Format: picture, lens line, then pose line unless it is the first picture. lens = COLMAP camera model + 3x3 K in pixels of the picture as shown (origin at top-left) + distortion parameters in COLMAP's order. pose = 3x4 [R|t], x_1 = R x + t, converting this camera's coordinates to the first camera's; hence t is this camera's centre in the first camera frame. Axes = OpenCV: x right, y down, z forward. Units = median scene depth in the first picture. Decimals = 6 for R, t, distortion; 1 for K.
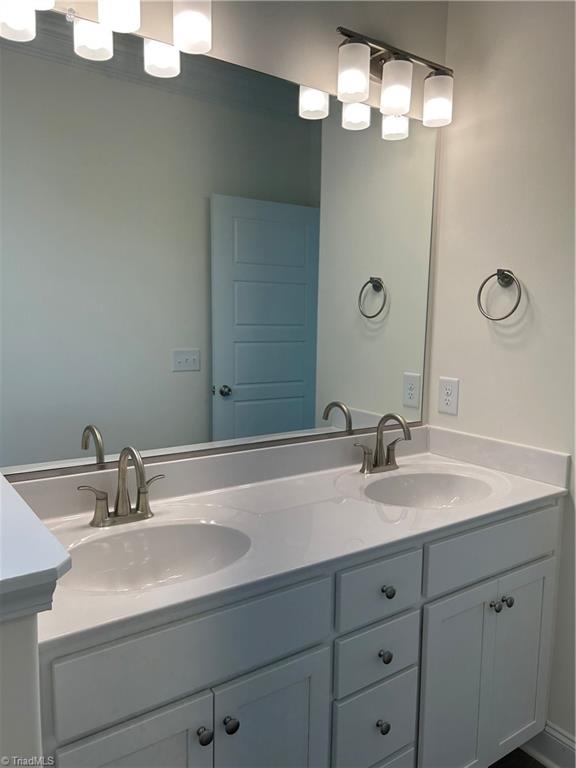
lens RADIAL K [[584.9, 0, 287.7], [0, 584.9, 388.5], [0, 0, 1]] dist [0.070688, -0.091804]
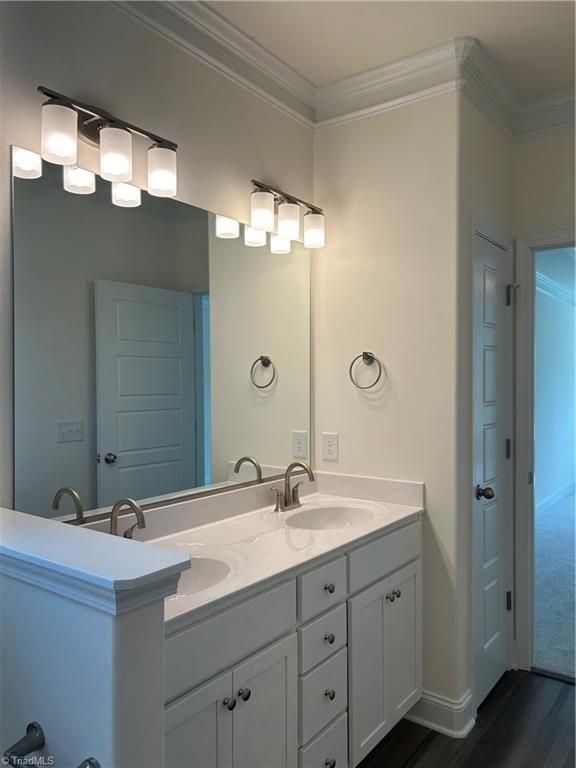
lens RADIAL K [[584.9, 0, 287.7], [0, 584.9, 388.5], [0, 0, 1]] dist [0.070688, -0.091804]
pose [[0.950272, -0.026125, 0.310323, -0.232636], [0.060410, 0.993011, -0.101387, 0.011030], [-0.305505, 0.115092, 0.945209, -0.222024]]
